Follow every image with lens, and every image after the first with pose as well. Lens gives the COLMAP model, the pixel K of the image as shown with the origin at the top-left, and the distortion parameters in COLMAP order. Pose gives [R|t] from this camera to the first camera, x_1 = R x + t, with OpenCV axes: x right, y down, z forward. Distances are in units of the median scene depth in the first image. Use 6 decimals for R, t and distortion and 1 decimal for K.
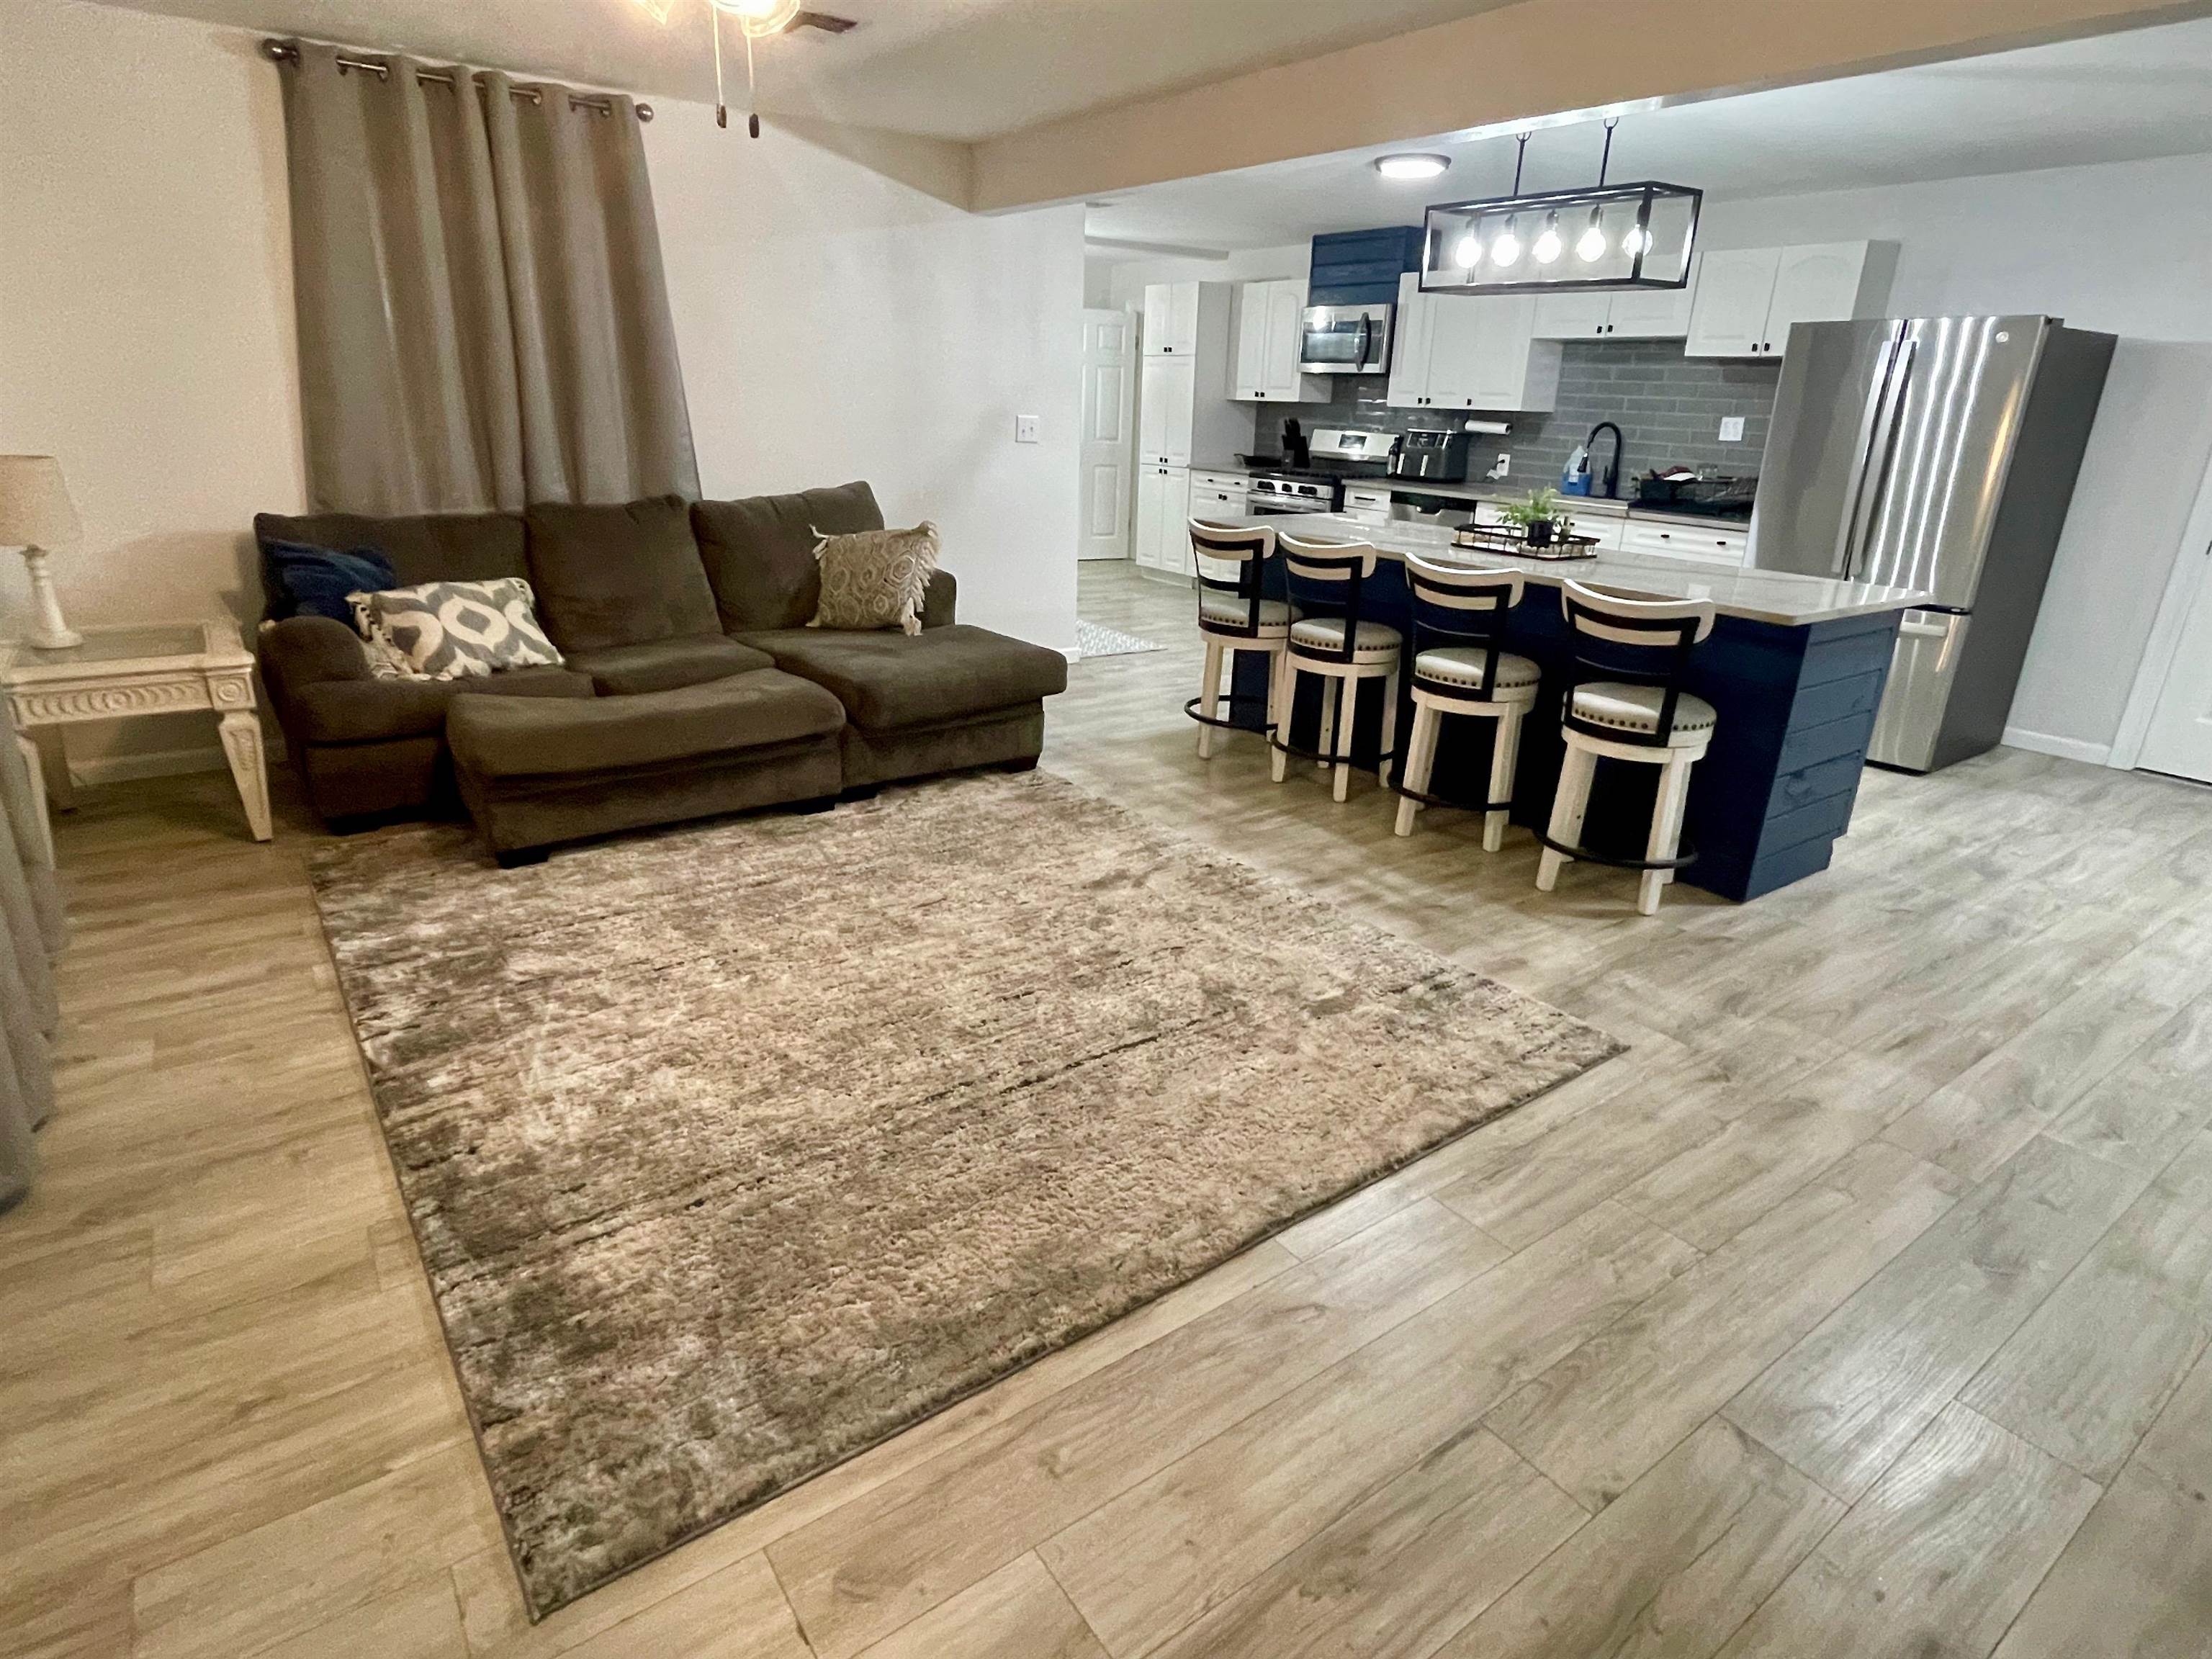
lens RADIAL K [[1198.5, 0, 1106.0], [0, 1198.5, 829.5], [0, 0, 1]] dist [-0.002486, -0.000320]
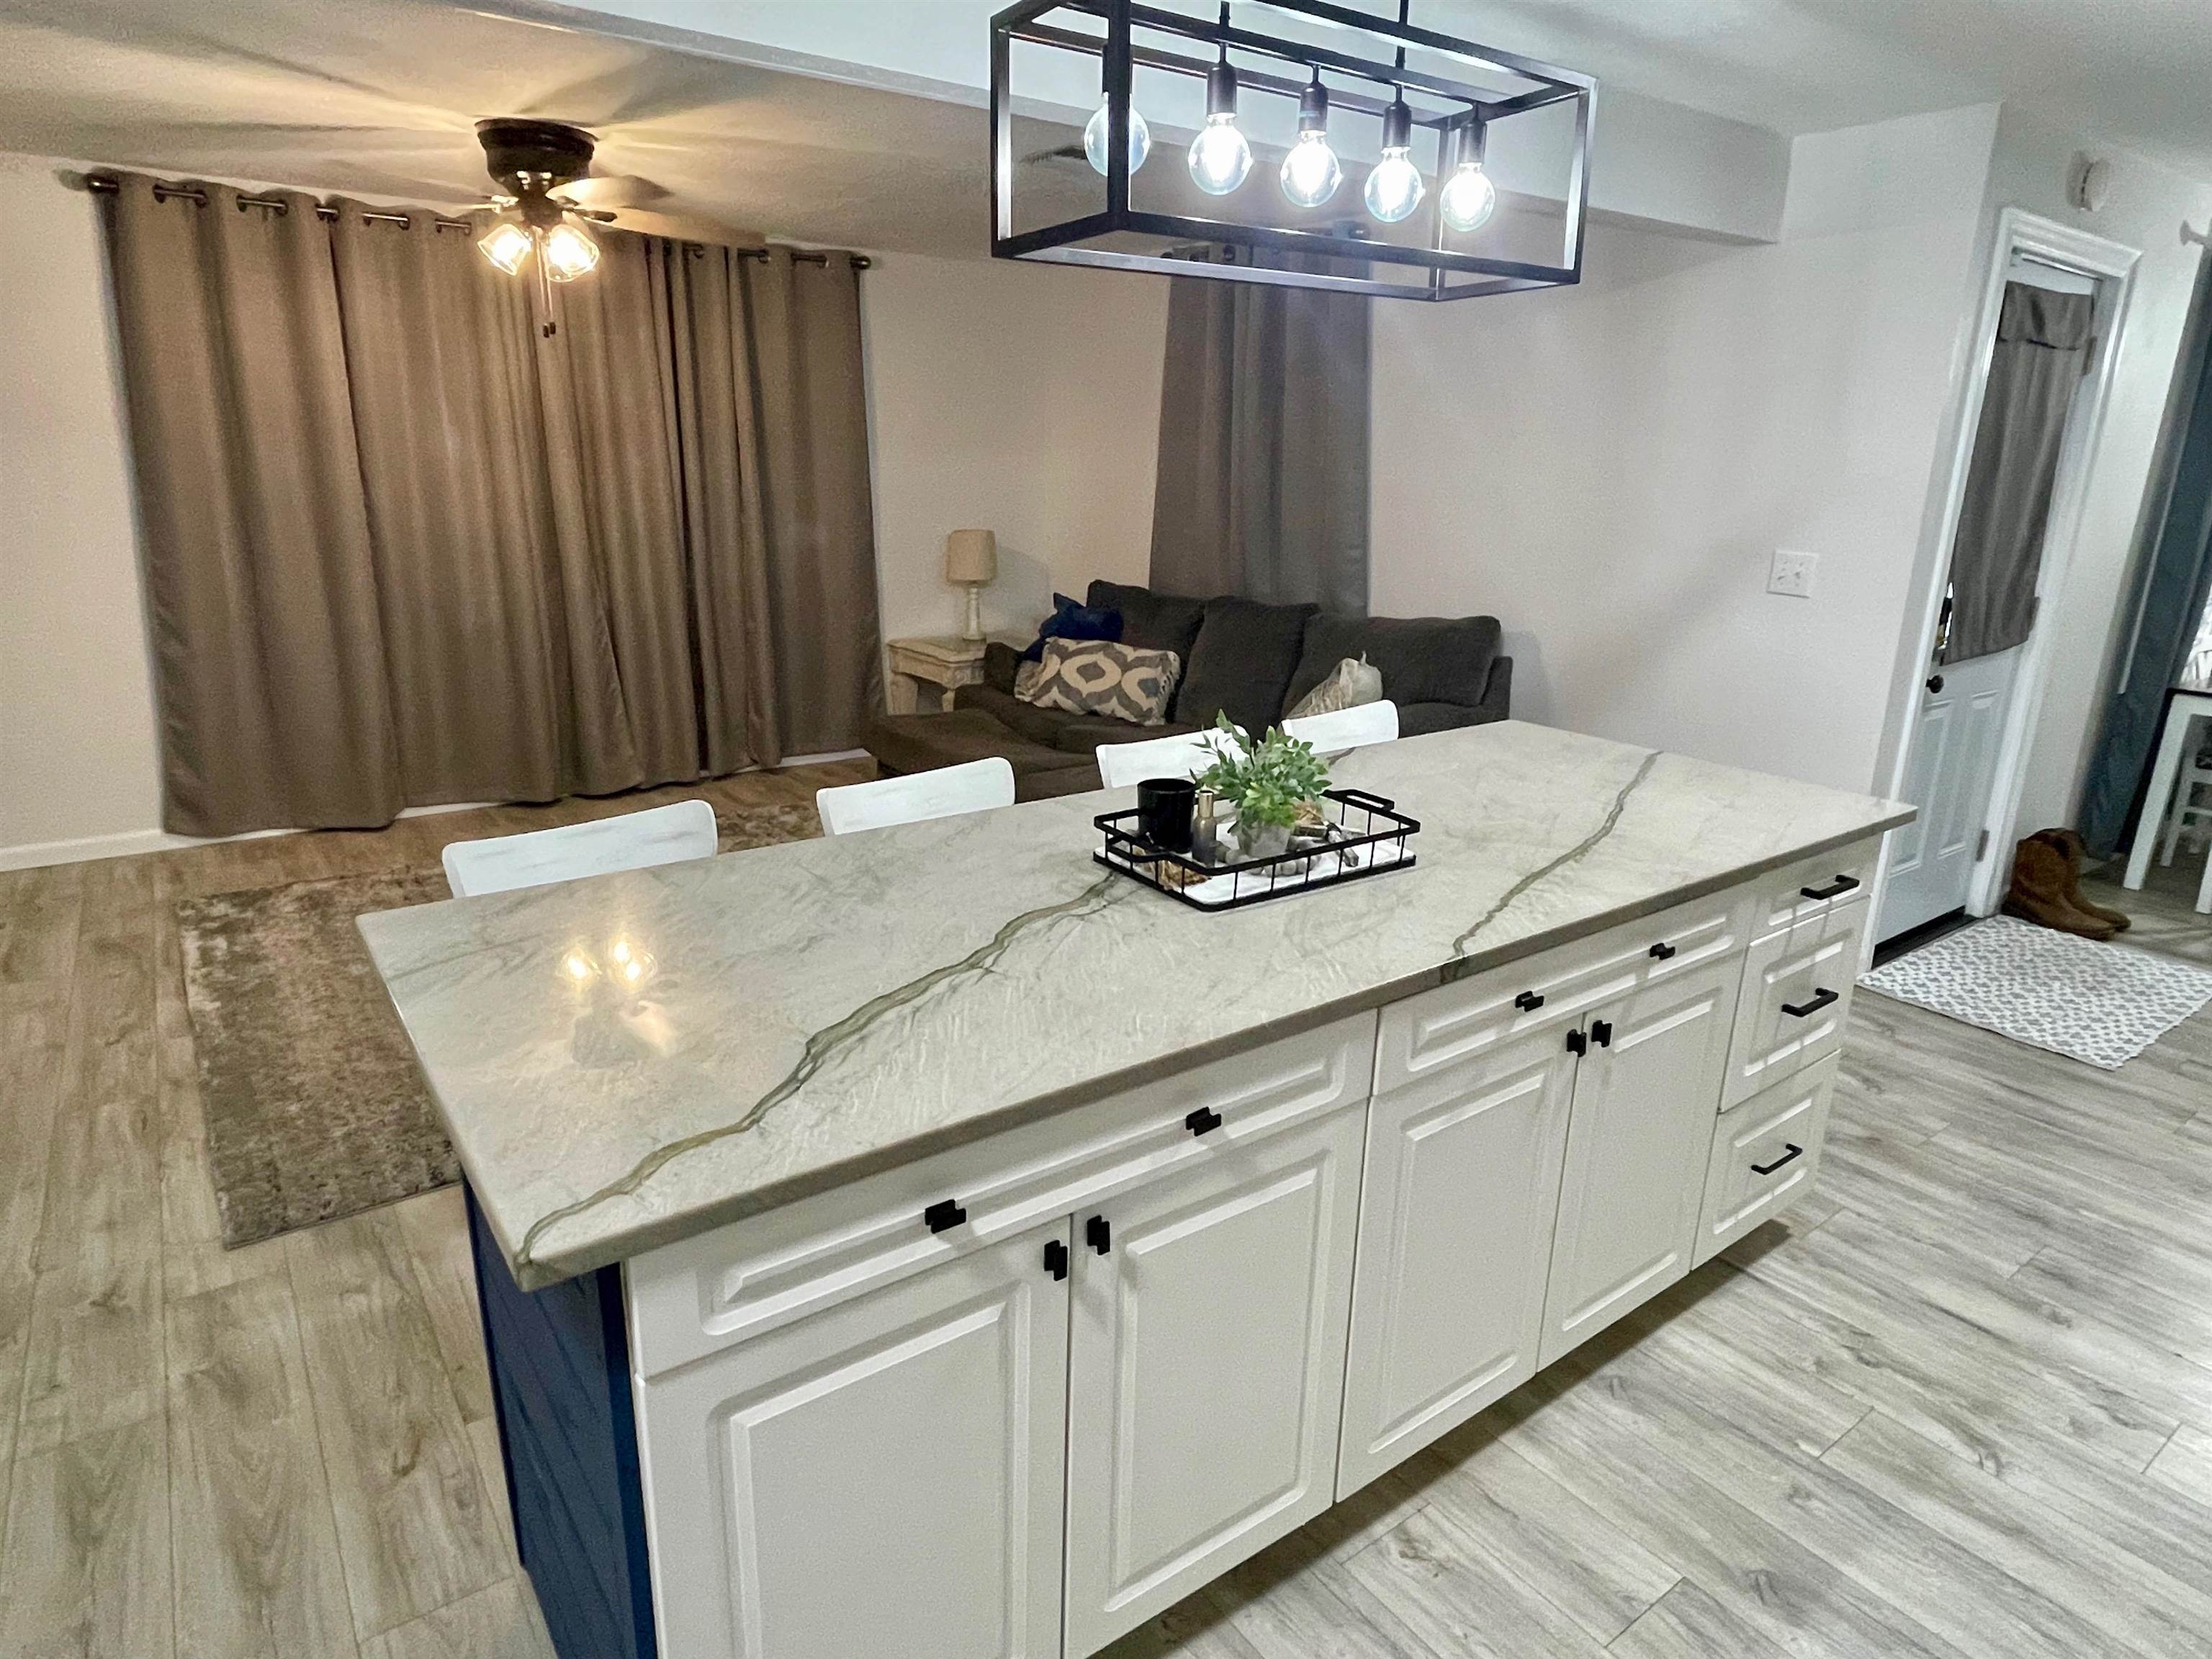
lens RADIAL K [[1270.1, 0, 1106.0], [0, 1270.1, 829.5], [0, 0, 1]] dist [-0.004538, -0.002158]
pose [[0.002900, 0.252812, -0.967511, 0.461042], [-0.361537, 0.902335, 0.234697, -0.192734], [0.932353, 0.349111, 0.094017, 0.525349]]
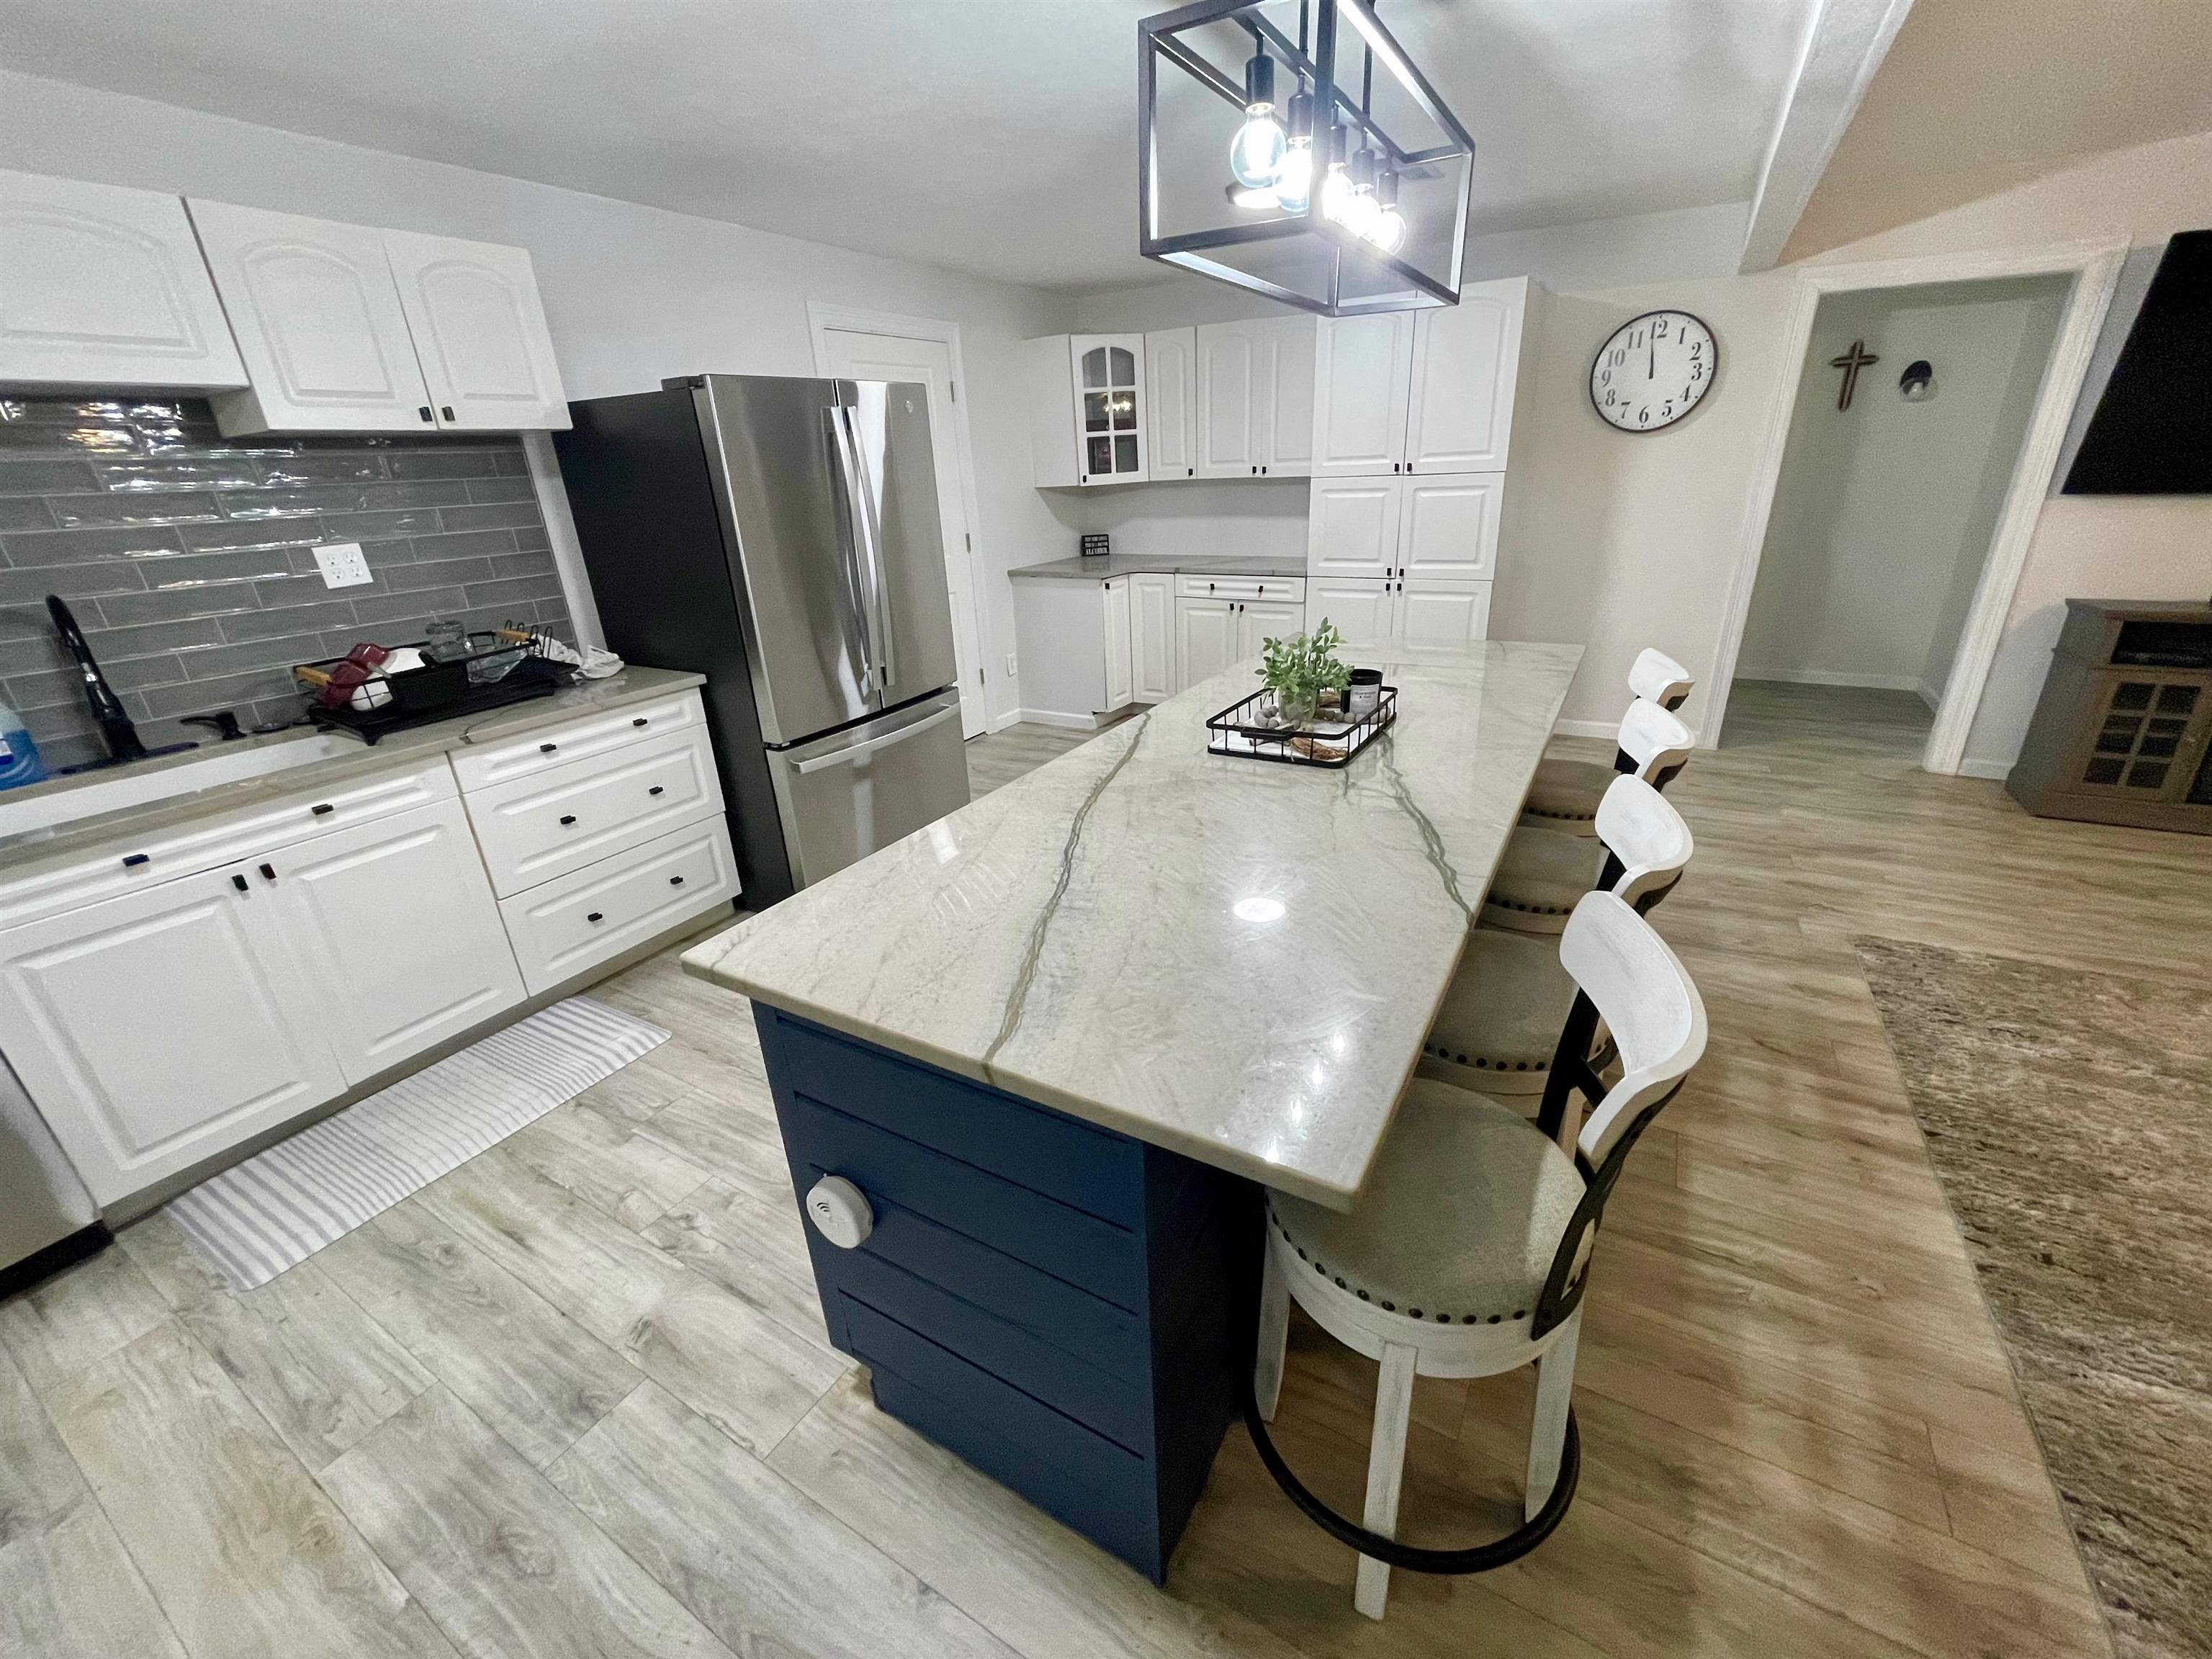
lens RADIAL K [[895.7, 0, 1100.6], [0, 895.7, 836.3], [0, 0, 1]] dist [-0.004986, -0.000086]
pose [[-0.399655, -0.365554, 0.840623, -0.010834], [0.348218, 0.787757, 0.508117, -0.268734], [-0.847950, 0.495792, -0.187539, 0.701250]]
